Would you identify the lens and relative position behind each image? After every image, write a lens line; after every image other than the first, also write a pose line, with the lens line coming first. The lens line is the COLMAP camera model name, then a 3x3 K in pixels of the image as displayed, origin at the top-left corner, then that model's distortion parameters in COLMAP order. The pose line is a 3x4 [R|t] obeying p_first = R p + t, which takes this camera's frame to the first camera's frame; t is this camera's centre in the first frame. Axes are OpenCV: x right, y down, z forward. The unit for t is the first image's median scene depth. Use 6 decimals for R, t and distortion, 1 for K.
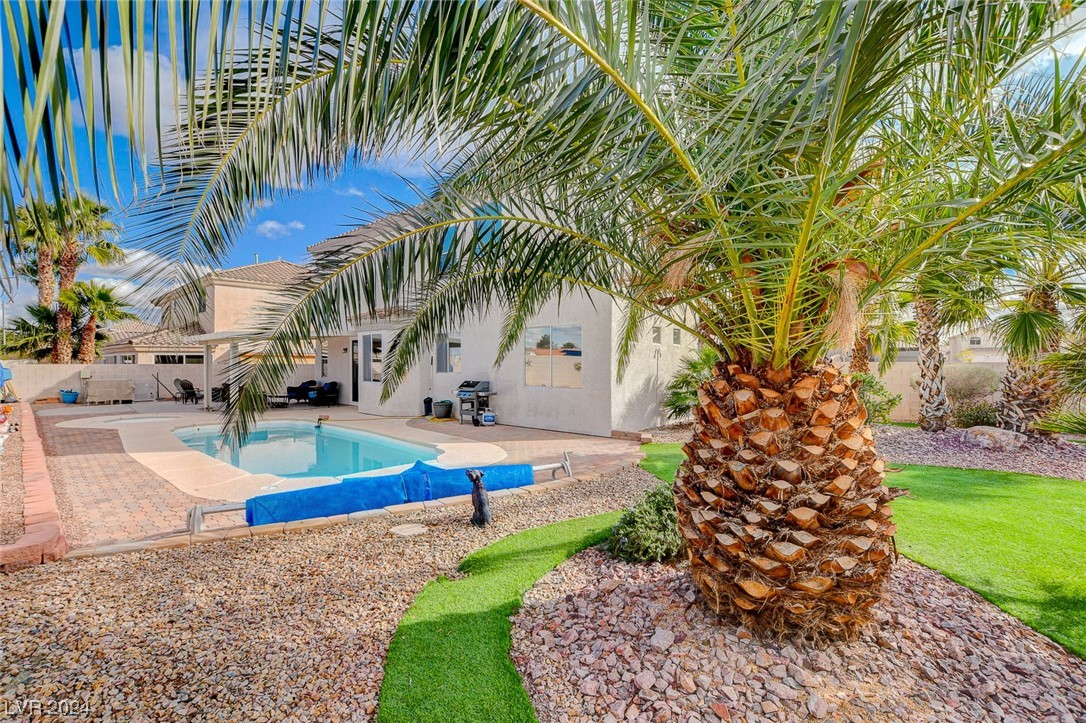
lens RADIAL K [[483.9, 0, 547.1], [0, 483.9, 361.6], [0, 0, 1]] dist [-0.032324, 0.003108]
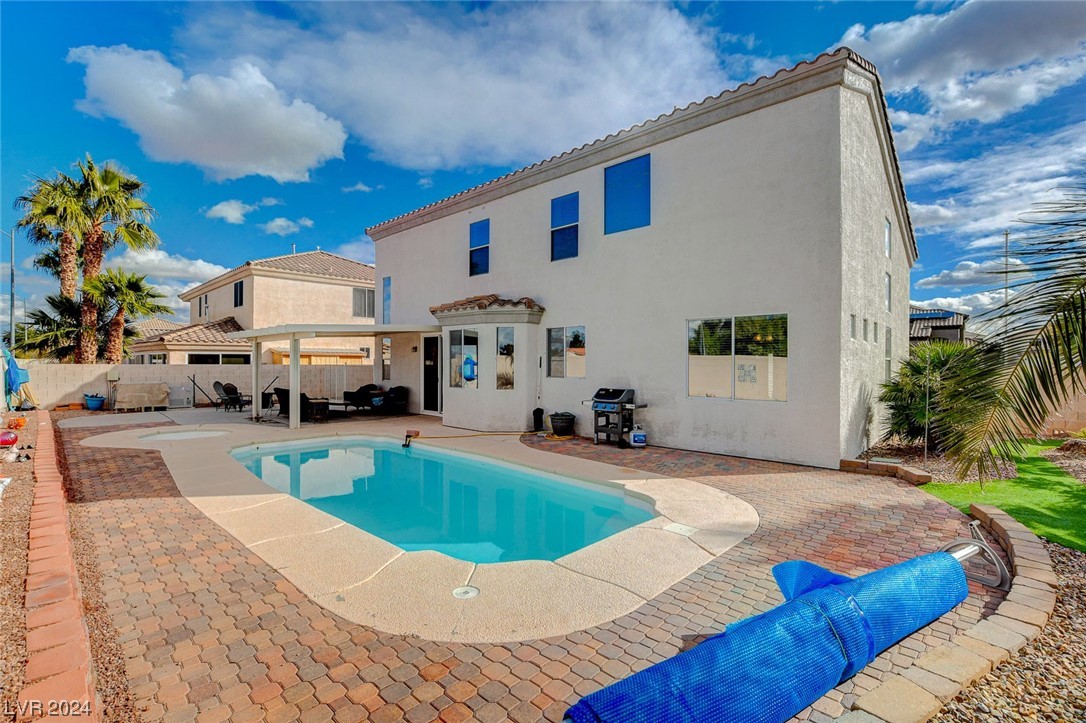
lens RADIAL K [[483.9, 0, 539.5], [0, 483.9, 361.7], [0, 0, 1]] dist [-0.032324, 0.003108]
pose [[0.999484, 0.004206, -0.031829, -0.173837], [-0.004269, 0.999989, -0.001907, -0.000783], [0.031821, 0.002041, 0.999491, 0.161373]]
